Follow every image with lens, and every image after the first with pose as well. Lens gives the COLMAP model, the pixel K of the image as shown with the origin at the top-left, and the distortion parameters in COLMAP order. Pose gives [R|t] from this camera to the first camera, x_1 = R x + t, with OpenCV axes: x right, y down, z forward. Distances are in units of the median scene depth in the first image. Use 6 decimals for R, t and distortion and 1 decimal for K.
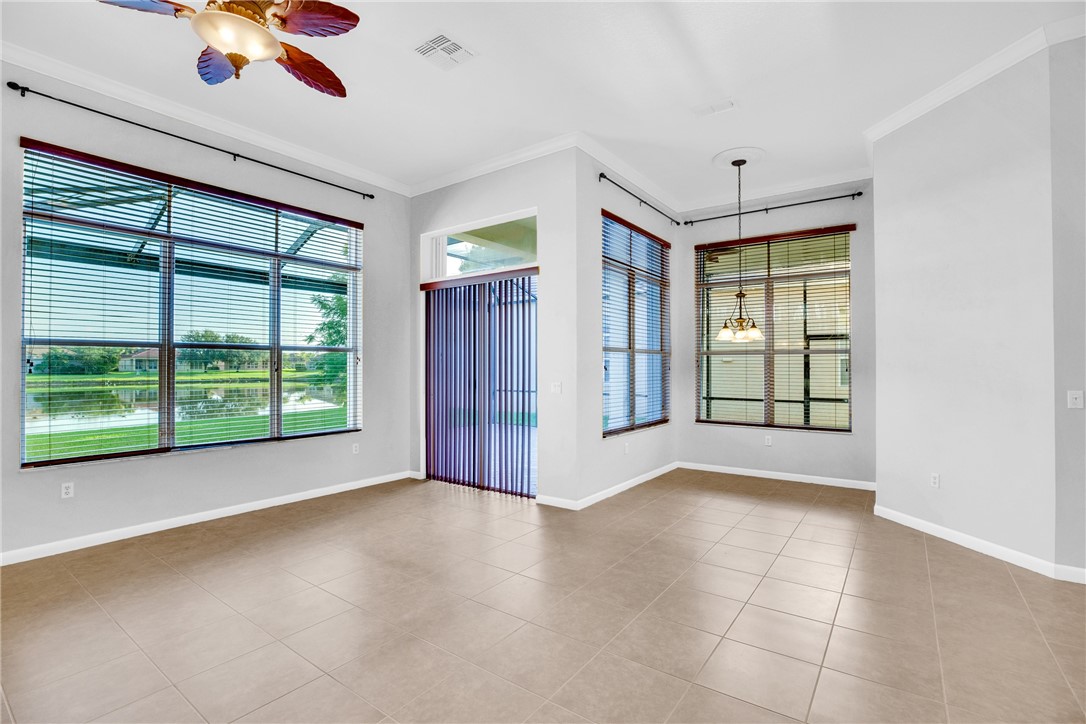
lens RADIAL K [[495.4, 0, 547.7], [0, 495.4, 360.6], [0, 0, 1]] dist [-0.036249, 0.001308]
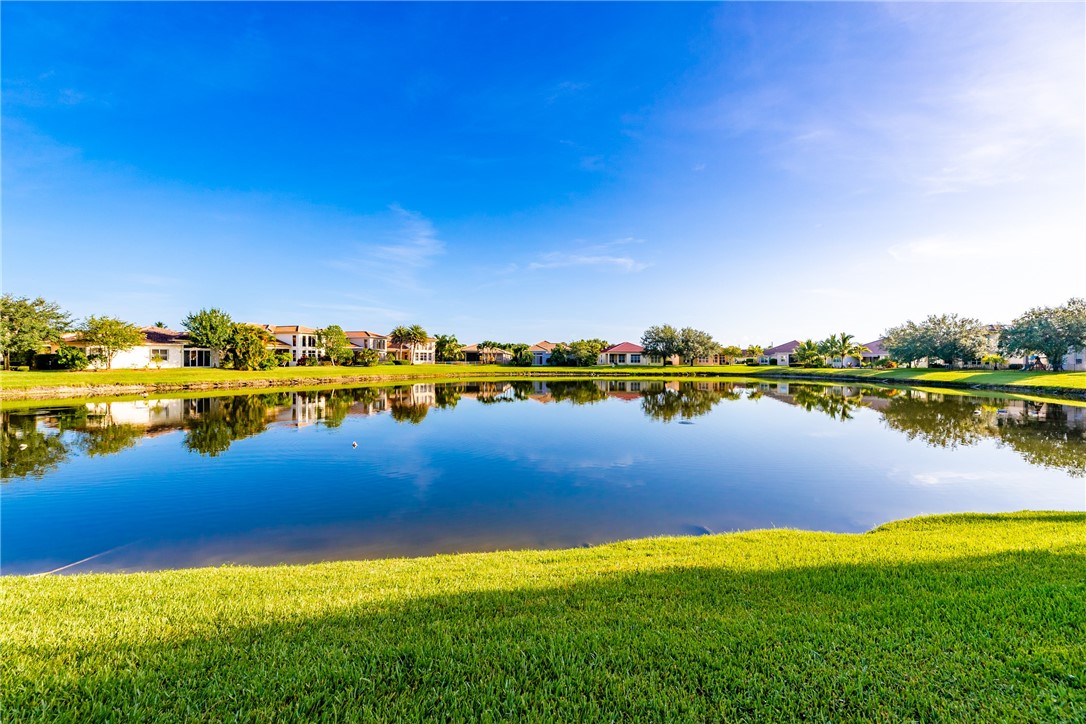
lens RADIAL K [[487.6, 0, 553.7], [0, 487.6, 360.9], [0, 0, 1]] dist [-0.001647, 0.000106]
pose [[0.700926, 0.001483, -0.713233, -0.132770], [0.003675, 0.999977, 0.005692, 0.007255], [0.713225, -0.006611, 0.700904, 0.101856]]
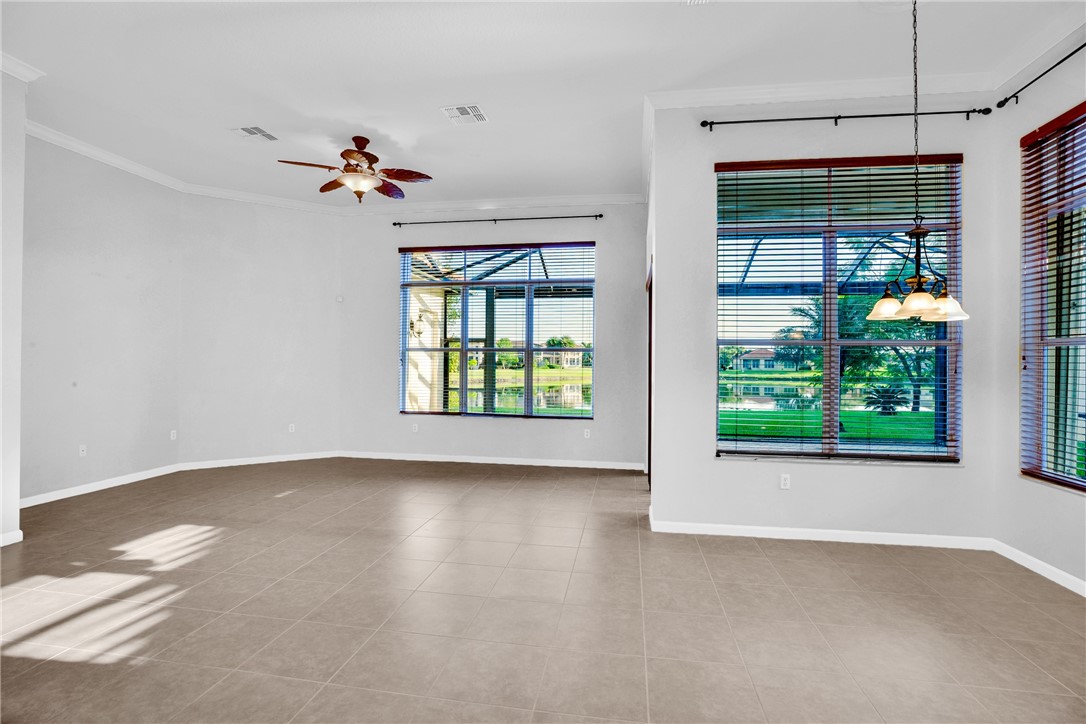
lens RADIAL K [[495.4, 0, 551.5], [0, 495.4, 367.5], [0, 0, 1]] dist [-0.036249, 0.001308]
pose [[0.455575, 0.011811, -0.890119, 0.024281], [0.001166, 0.999903, 0.013864, 0.000120], [0.890197, -0.007354, 0.455517, 0.014707]]
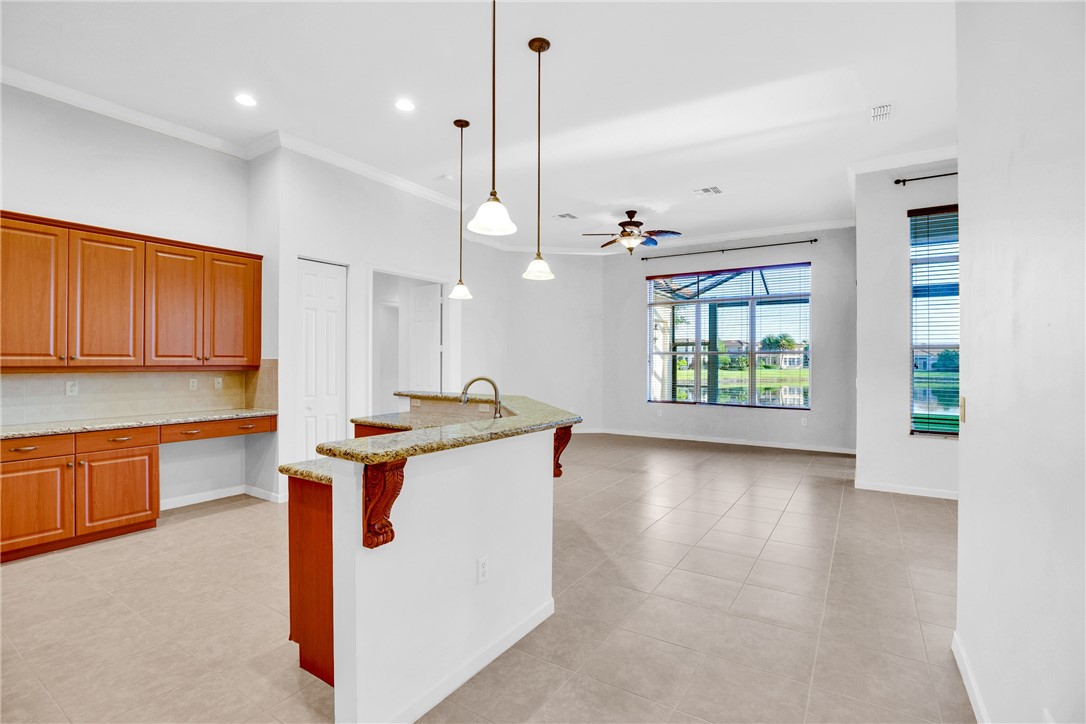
lens RADIAL K [[495.4, 0, 549.3], [0, 495.4, 360.8], [0, 0, 1]] dist [-0.036249, 0.001308]
pose [[0.056066, -0.002231, -0.998425, 0.043939], [0.005381, 0.999984, -0.001932, -0.000049], [0.998413, -0.005264, 0.056077, 0.003758]]
